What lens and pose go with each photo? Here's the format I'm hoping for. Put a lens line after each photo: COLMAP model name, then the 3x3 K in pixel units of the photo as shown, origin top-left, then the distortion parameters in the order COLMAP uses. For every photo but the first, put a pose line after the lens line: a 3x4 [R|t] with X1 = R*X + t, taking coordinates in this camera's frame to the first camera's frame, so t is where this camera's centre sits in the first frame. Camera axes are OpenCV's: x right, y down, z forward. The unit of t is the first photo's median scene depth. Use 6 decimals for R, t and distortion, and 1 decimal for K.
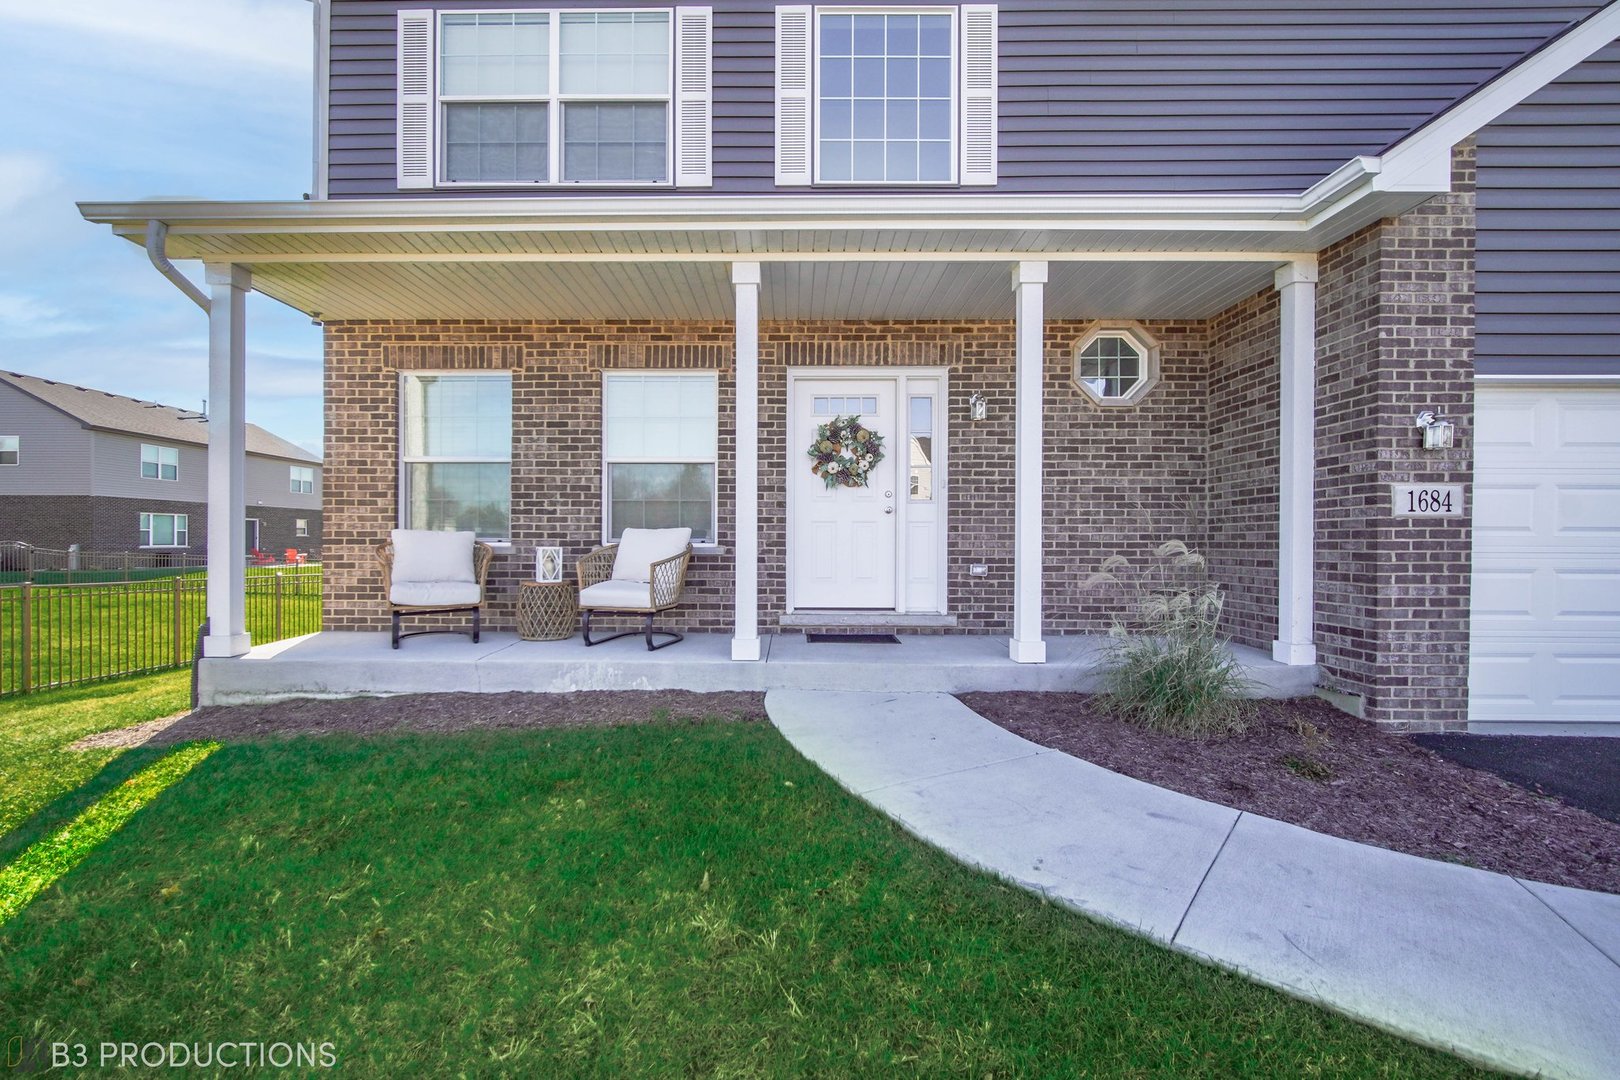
lens RADIAL K [[638.9, 0, 813.4], [0, 638.9, 540.9], [0, 0, 1]] dist [-0.002045, -0.000538]
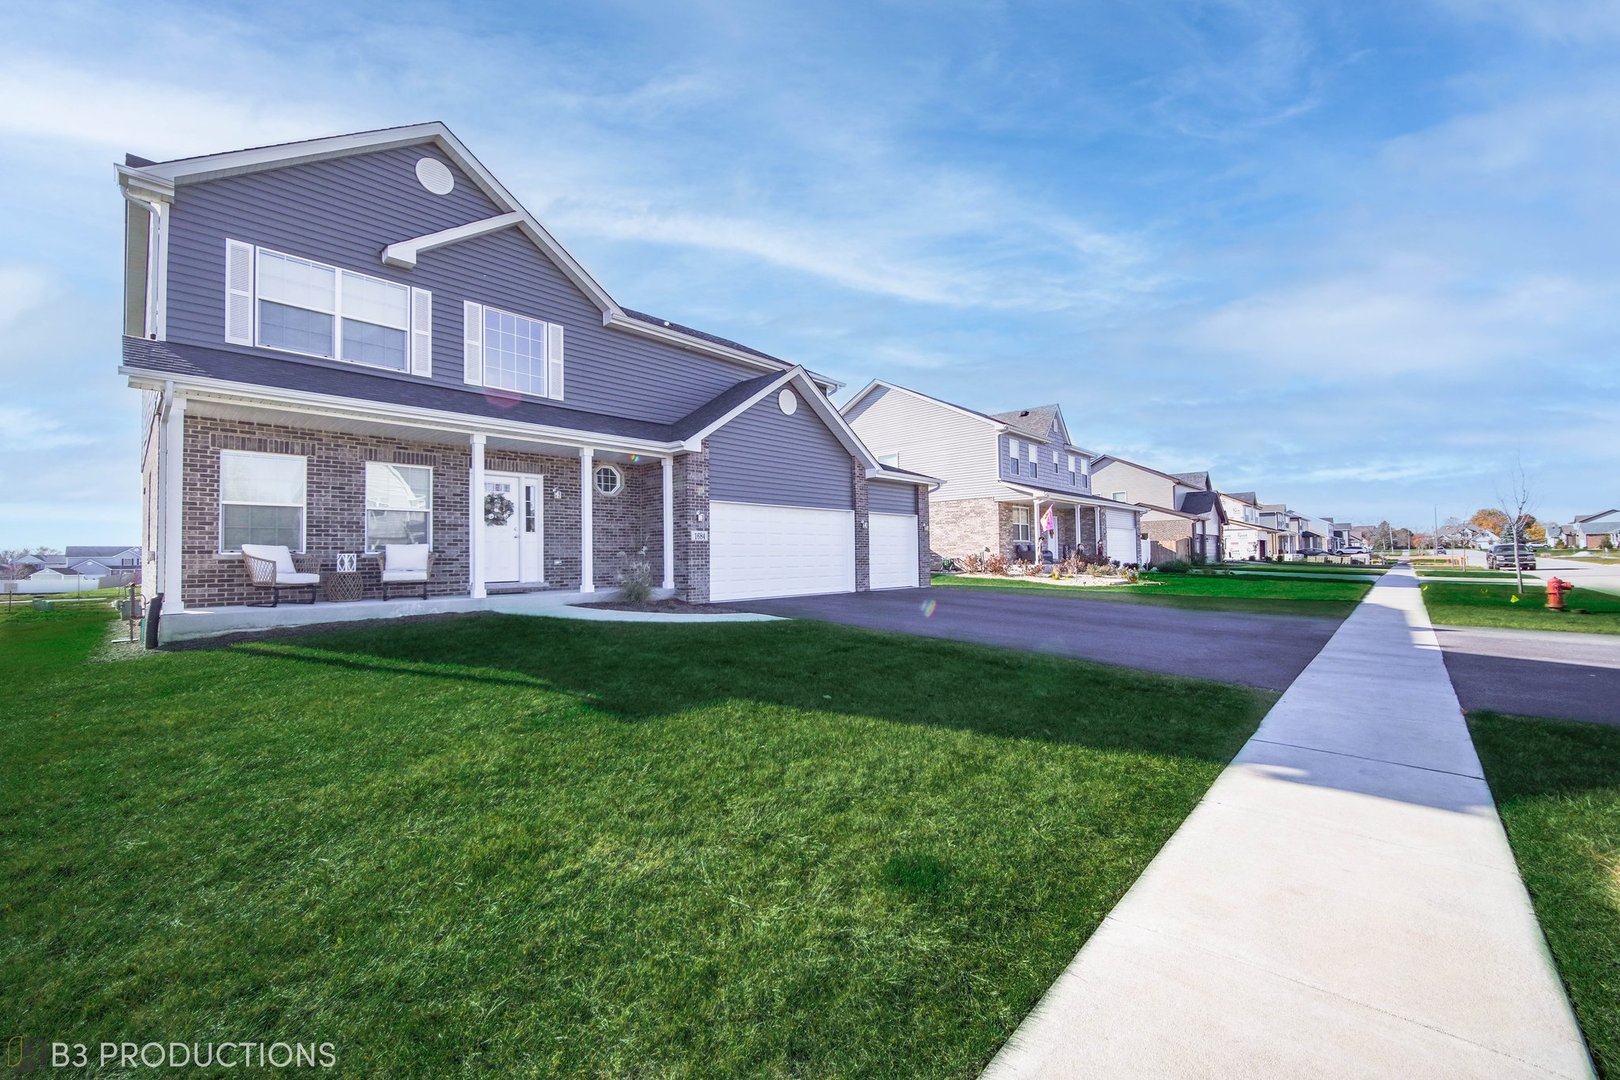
lens RADIAL K [[648.7, 0, 811.5], [0, 648.7, 543.0], [0, 0, 1]] dist [-0.000128, 0.000004]
pose [[0.662002, 0.003731, 0.749493, -0.910768], [0.022125, 0.999455, -0.024517, 0.053420], [-0.749175, 0.032813, 0.661558, -1.277586]]
